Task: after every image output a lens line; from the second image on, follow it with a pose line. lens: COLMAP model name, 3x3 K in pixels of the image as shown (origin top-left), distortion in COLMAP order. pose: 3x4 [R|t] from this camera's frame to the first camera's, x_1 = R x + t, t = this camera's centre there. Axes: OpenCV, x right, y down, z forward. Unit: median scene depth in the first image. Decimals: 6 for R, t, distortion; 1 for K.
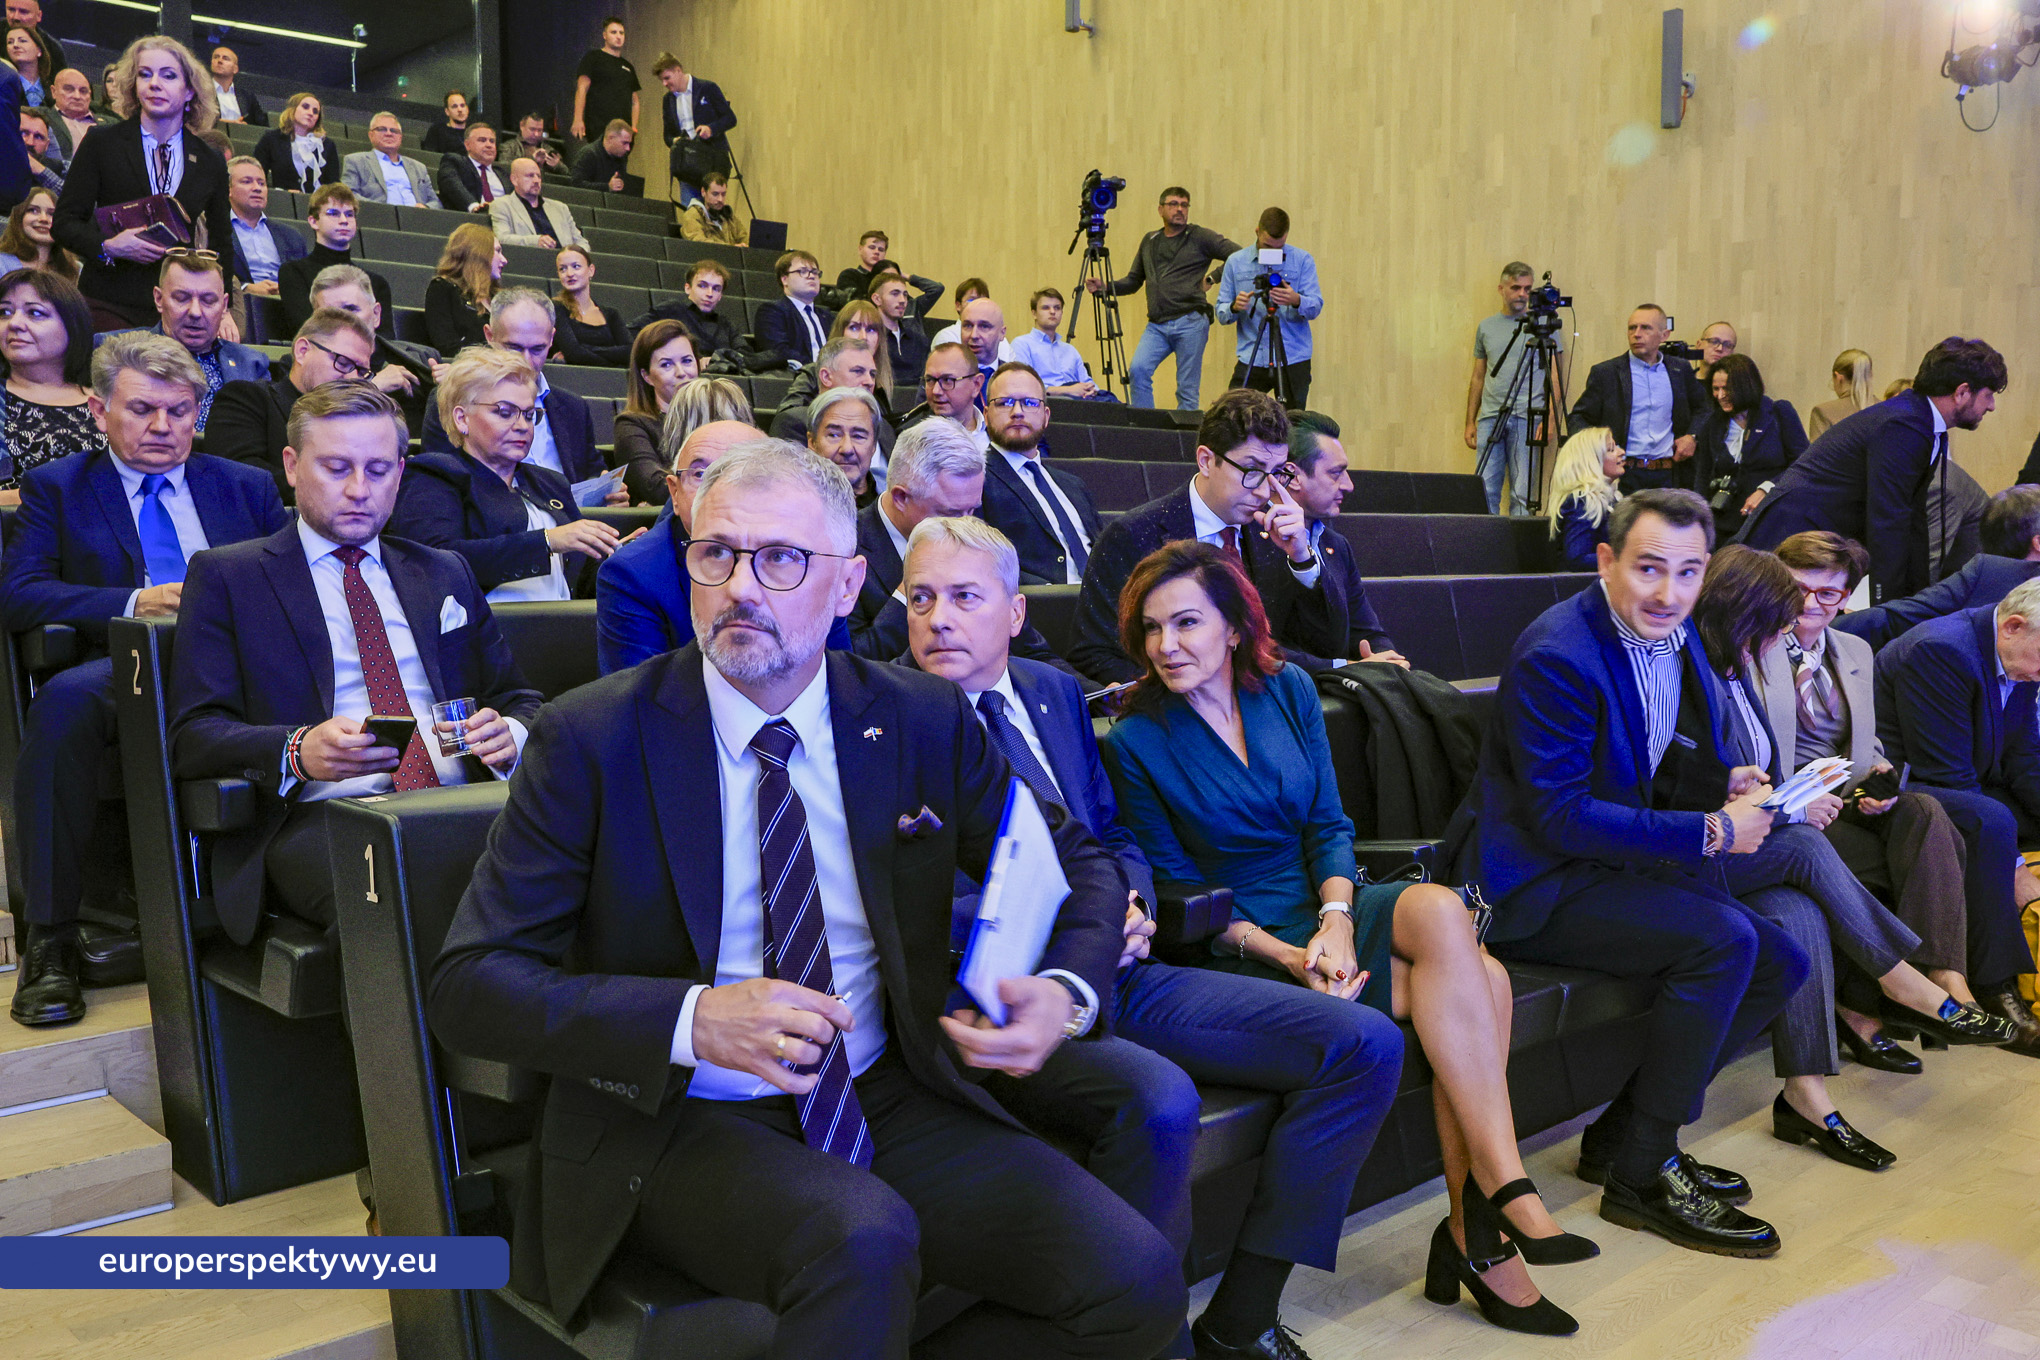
lens RADIAL K [[1804.0, 0, 1022.2], [0, 1804.0, 645.5], [0, 0, 1]] dist [-0.056409, 0.059171]
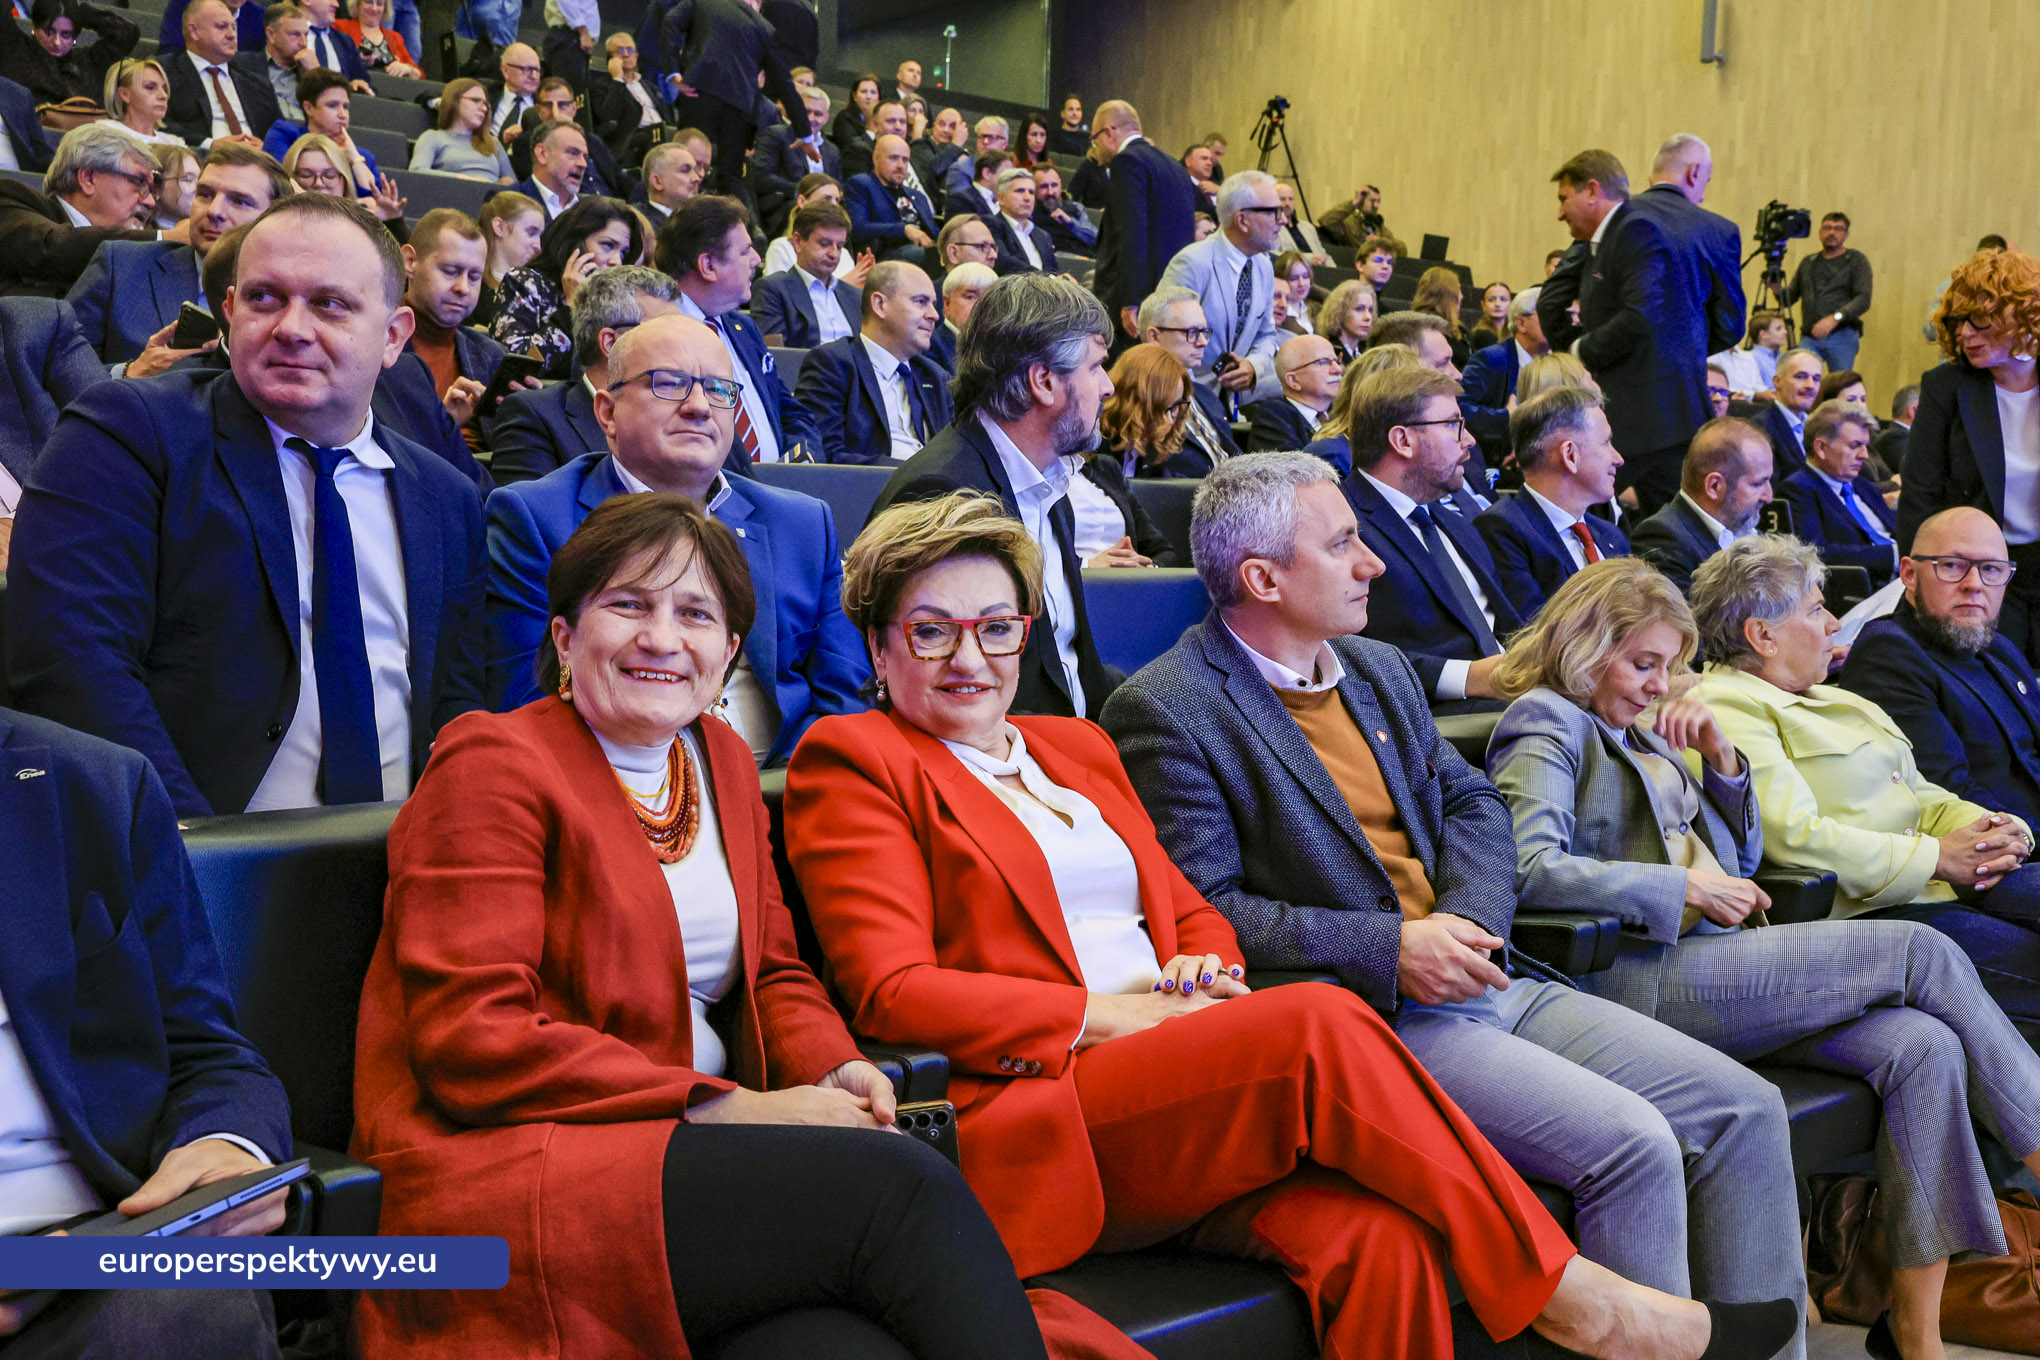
lens RADIAL K [[2080.2, 0, 990.8], [0, 2080.2, 685.3], [0, 0, 1]] dist [-0.059235, 0.137020]
pose [[0.998807, 0.023389, -0.042878, -0.368151], [-0.022513, 0.999530, 0.020816, 0.022277], [0.043345, -0.019826, 0.998863, -0.304644]]
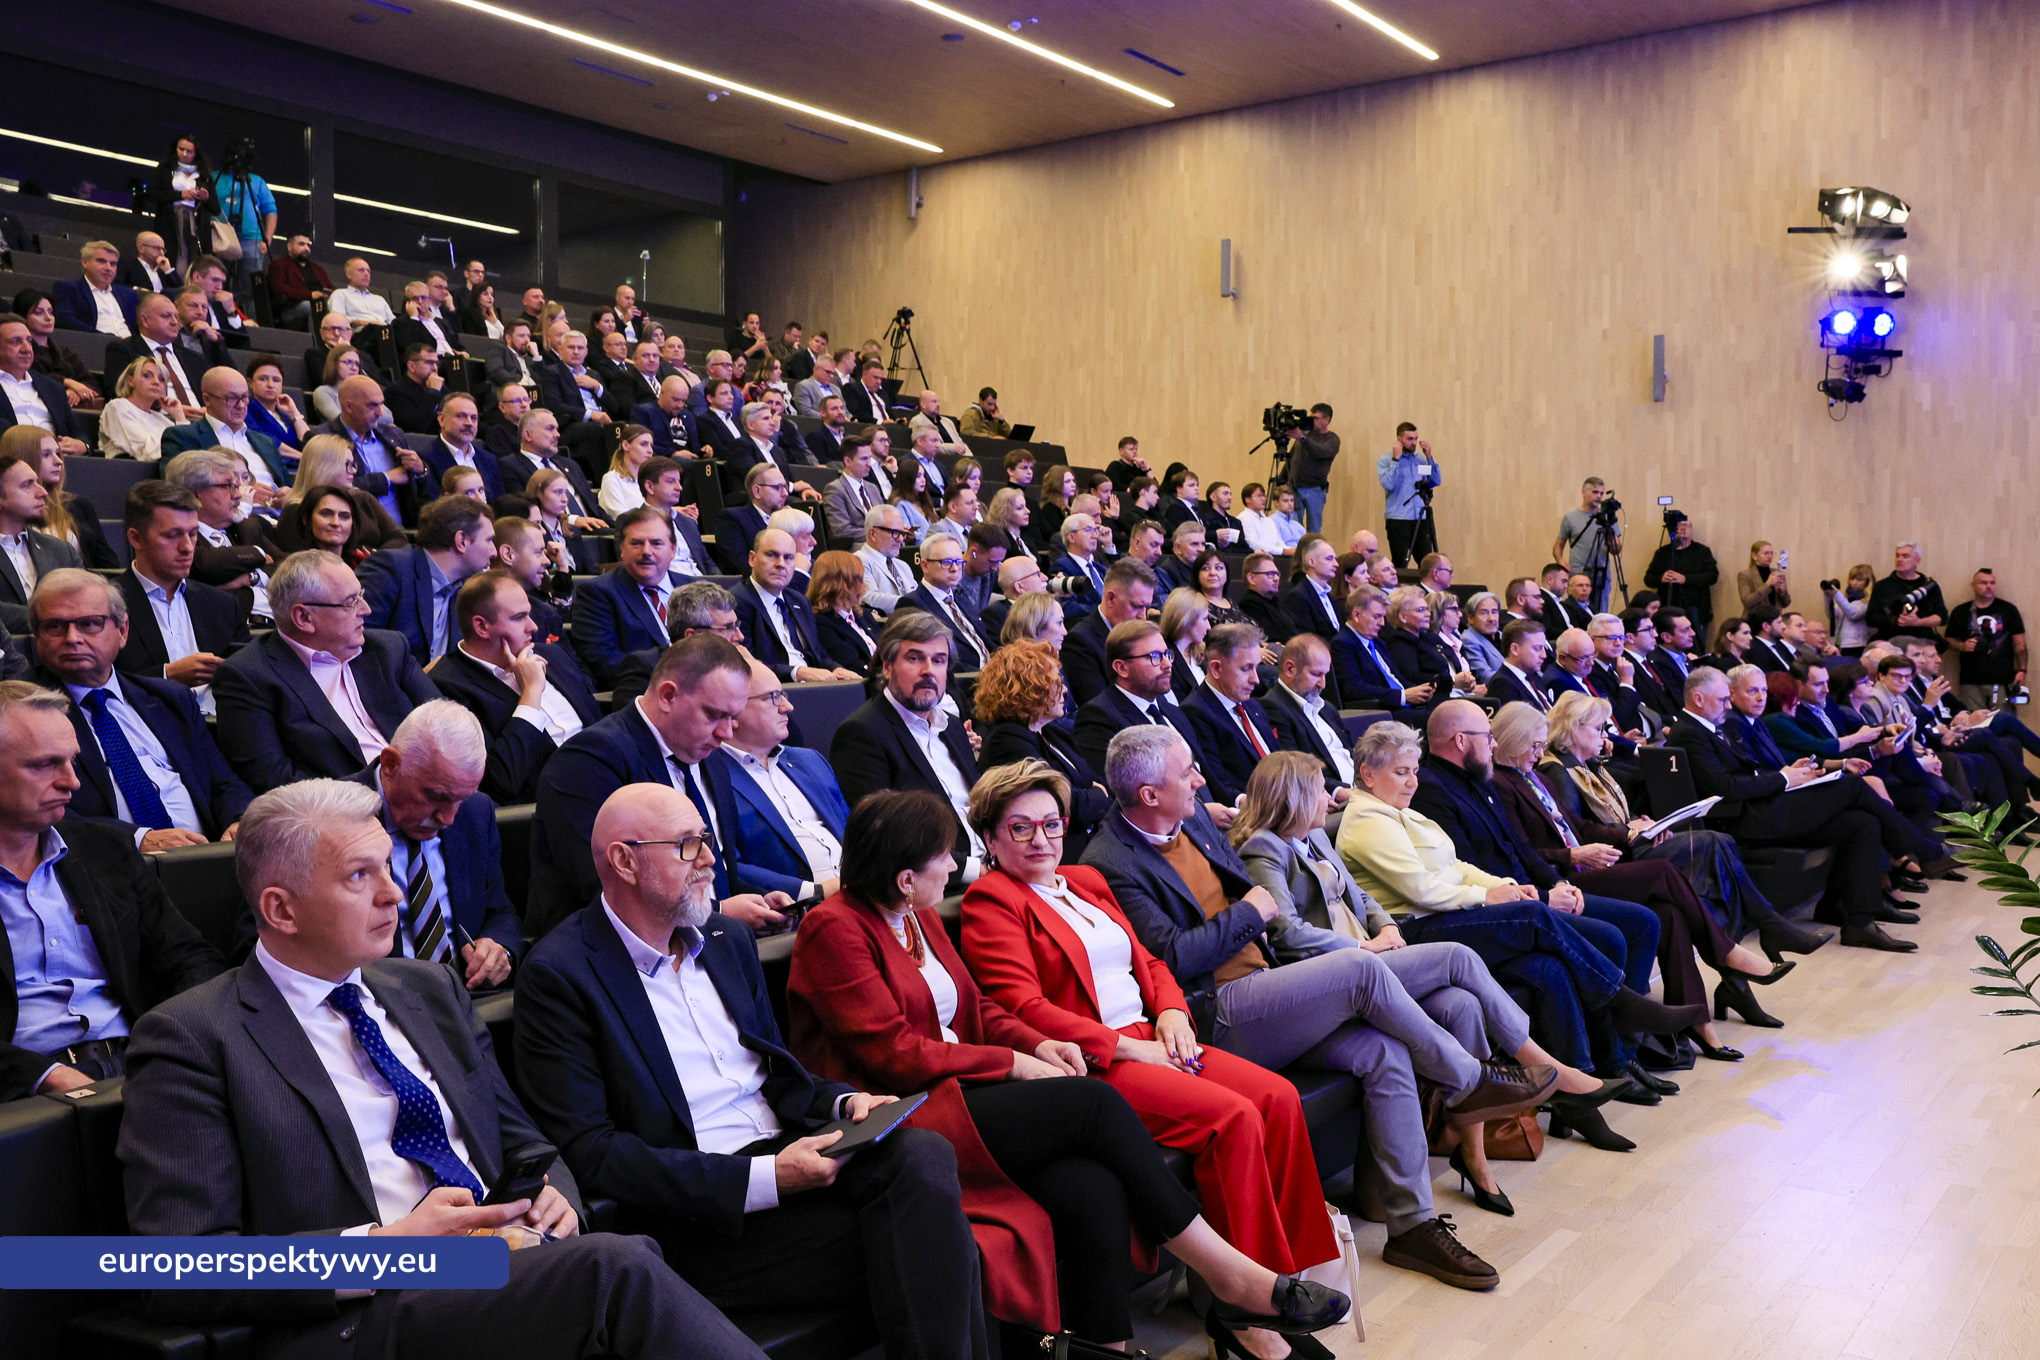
lens RADIAL K [[1804.0, 0, 1022.2], [0, 1804.0, 645.5], [0, 0, 1]] dist [-0.056409, 0.059171]
pose [[0.982378, -0.009911, 0.186642, -0.448788], [0.016833, 0.999227, -0.035538, -0.002246], [-0.186146, 0.038053, 0.981785, -0.456958]]
